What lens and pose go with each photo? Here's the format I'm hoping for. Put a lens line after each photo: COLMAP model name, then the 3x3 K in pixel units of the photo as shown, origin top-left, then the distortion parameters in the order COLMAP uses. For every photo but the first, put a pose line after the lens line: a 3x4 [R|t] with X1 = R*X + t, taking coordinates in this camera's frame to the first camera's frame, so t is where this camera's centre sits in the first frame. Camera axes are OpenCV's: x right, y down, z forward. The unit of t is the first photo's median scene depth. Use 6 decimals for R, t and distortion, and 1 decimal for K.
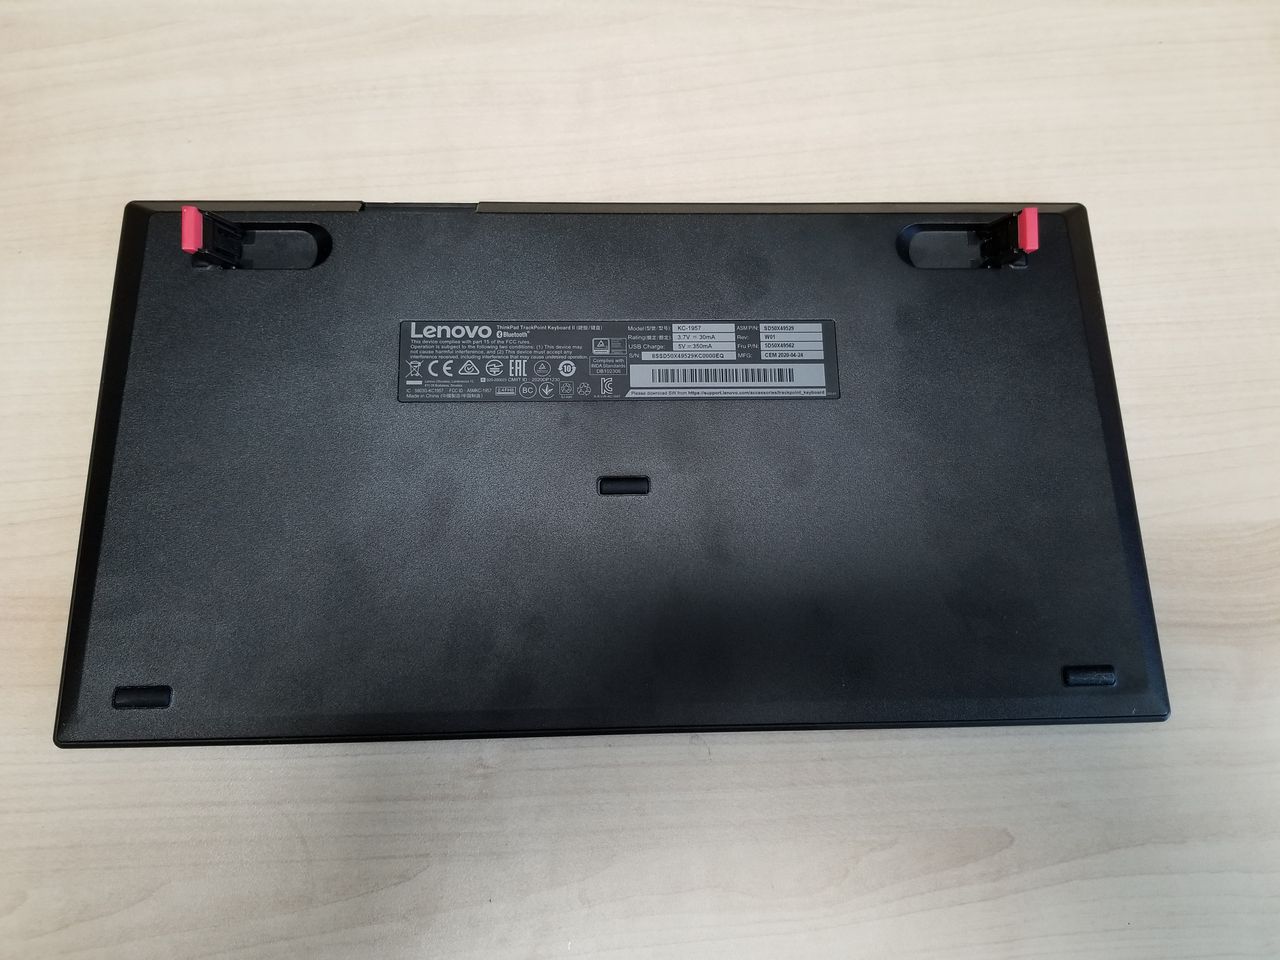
lens RADIAL K [[1125.3, 0, 638.8], [0, 1125.3, 473.4], [0, 0, 1]] dist [0.053637, -0.028783]
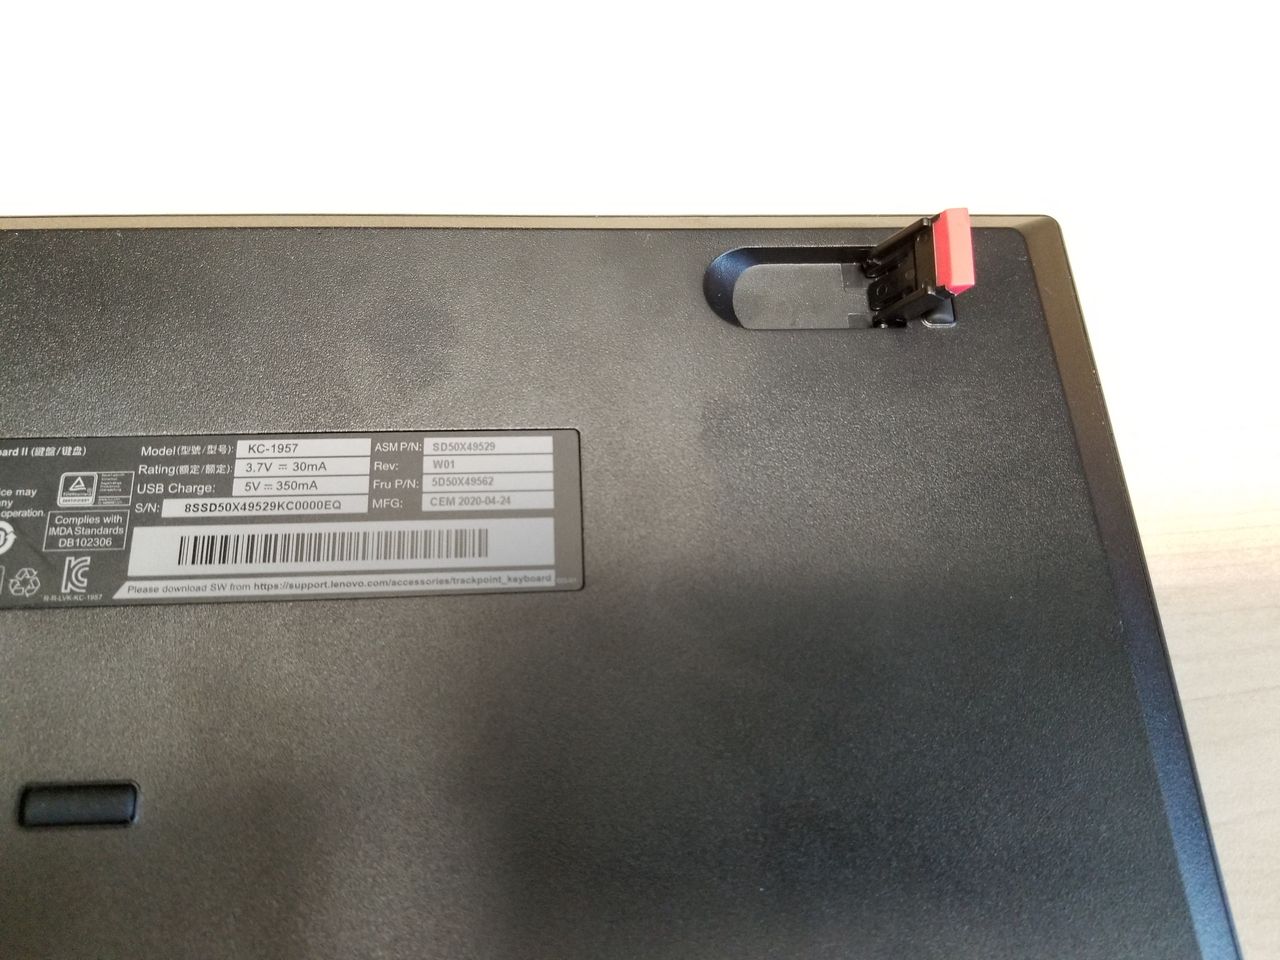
lens RADIAL K [[1125.3, 0, 643.4], [0, 1125.3, 482.5], [0, 0, 1]] dist [0.053637, -0.028783]
pose [[0.999086, -0.016276, 0.039521, 0.184179], [0.020576, 0.993612, -0.110955, -0.057973], [-0.037462, 0.111667, 0.993039, 0.516978]]
